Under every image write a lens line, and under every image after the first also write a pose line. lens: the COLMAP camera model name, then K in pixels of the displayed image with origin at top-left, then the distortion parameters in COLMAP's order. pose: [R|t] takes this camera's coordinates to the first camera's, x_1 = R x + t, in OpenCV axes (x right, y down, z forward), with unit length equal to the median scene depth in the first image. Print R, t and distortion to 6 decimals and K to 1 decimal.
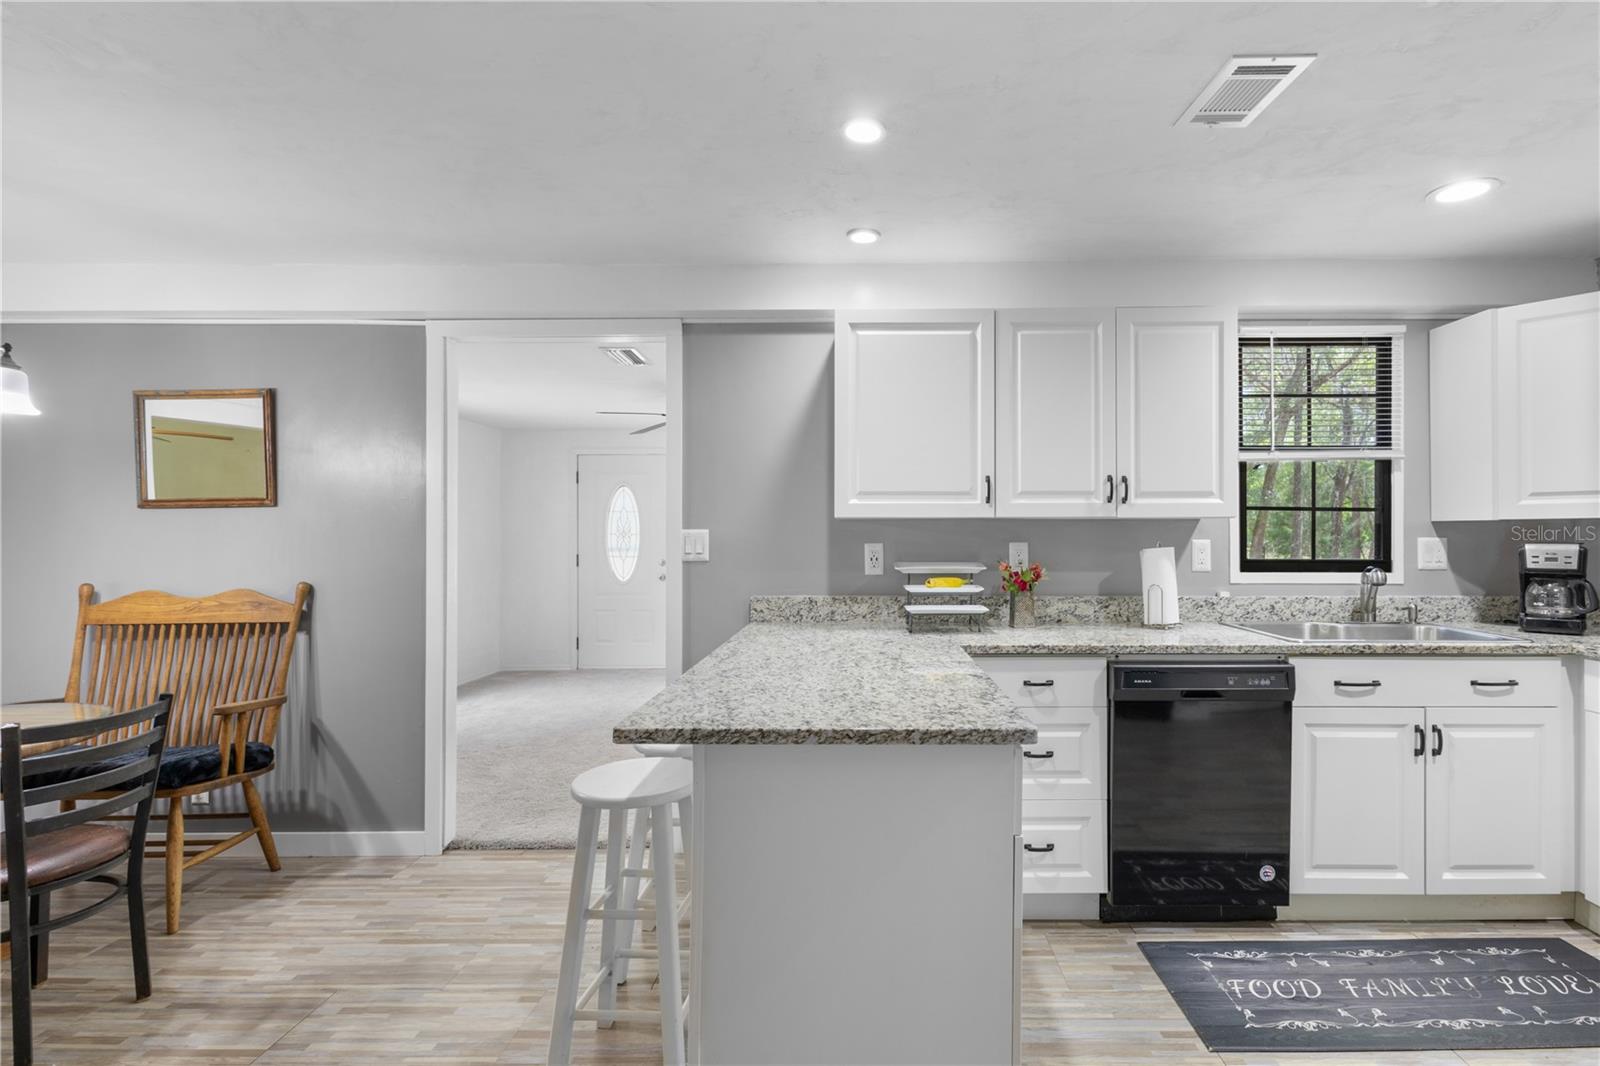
lens RADIAL K [[729.2, 0, 801.7], [0, 729.2, 532.1], [0, 0, 1]] dist [0.000896, -0.002188]
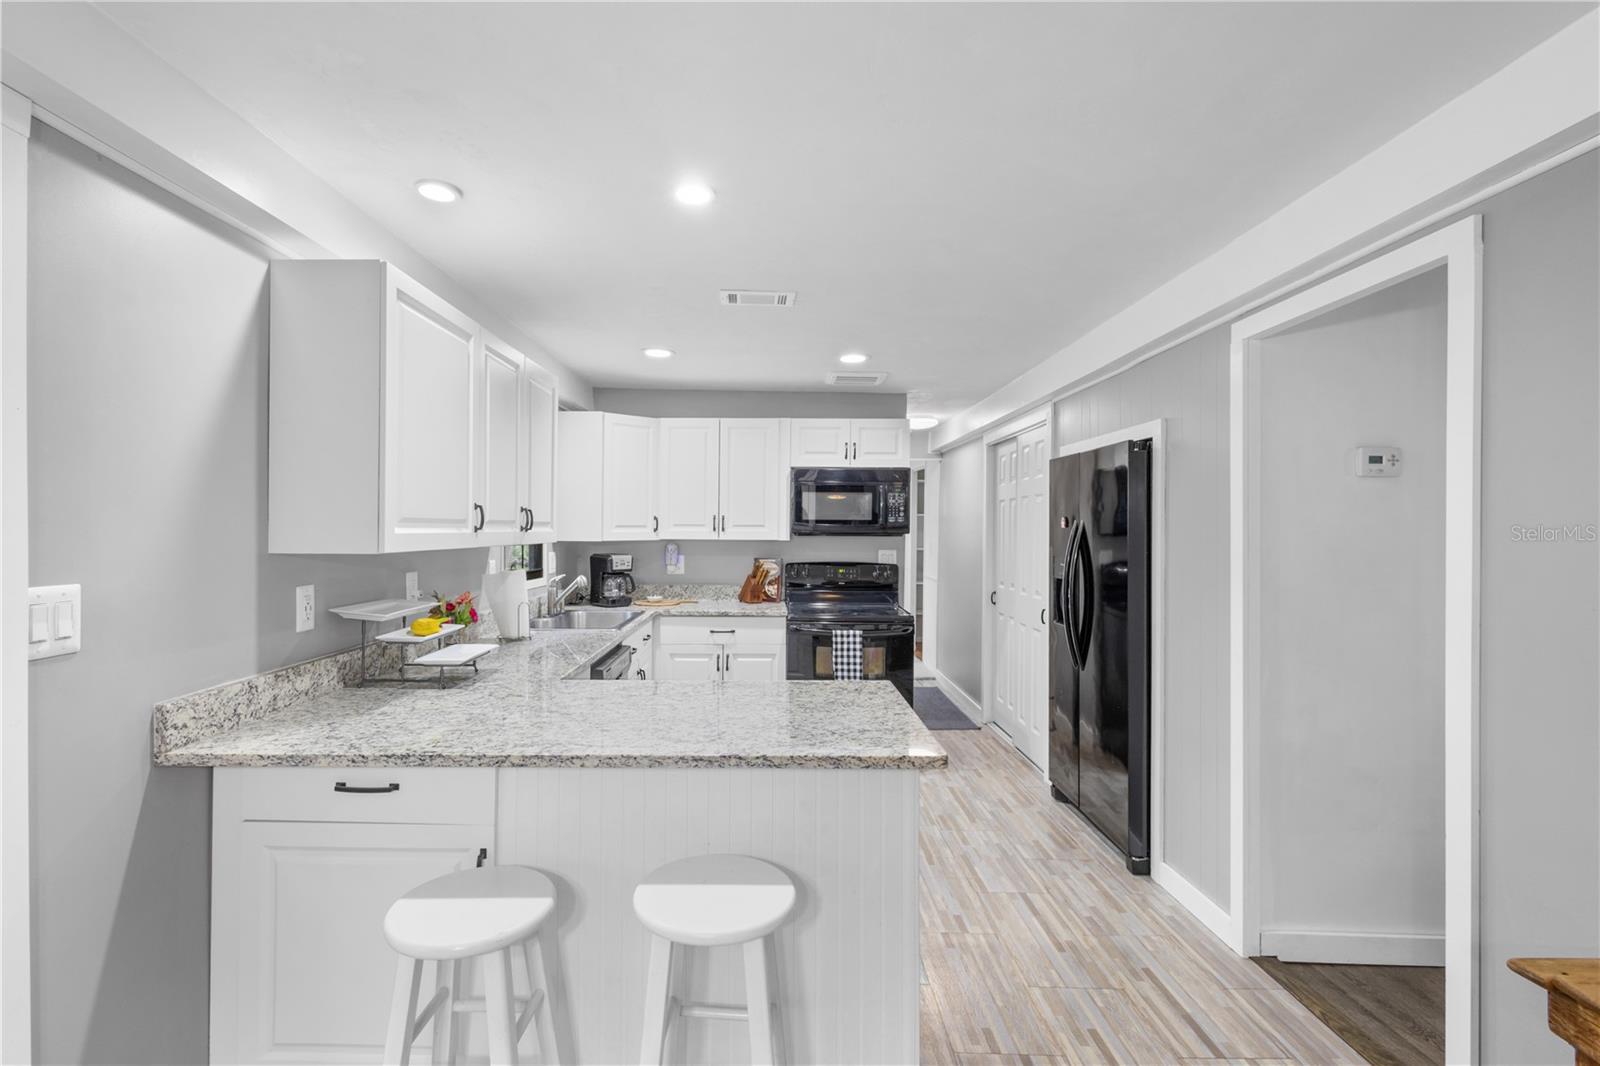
lens RADIAL K [[729.2, 0, 788.0], [0, 729.2, 528.3], [0, 0, 1]] dist [0.000896, -0.002188]
pose [[-0.039215, 0.001066, 0.999230, -0.620529], [-0.004243, 0.999990, -0.001234, -0.041050], [-0.999222, -0.004288, -0.039210, 0.571885]]
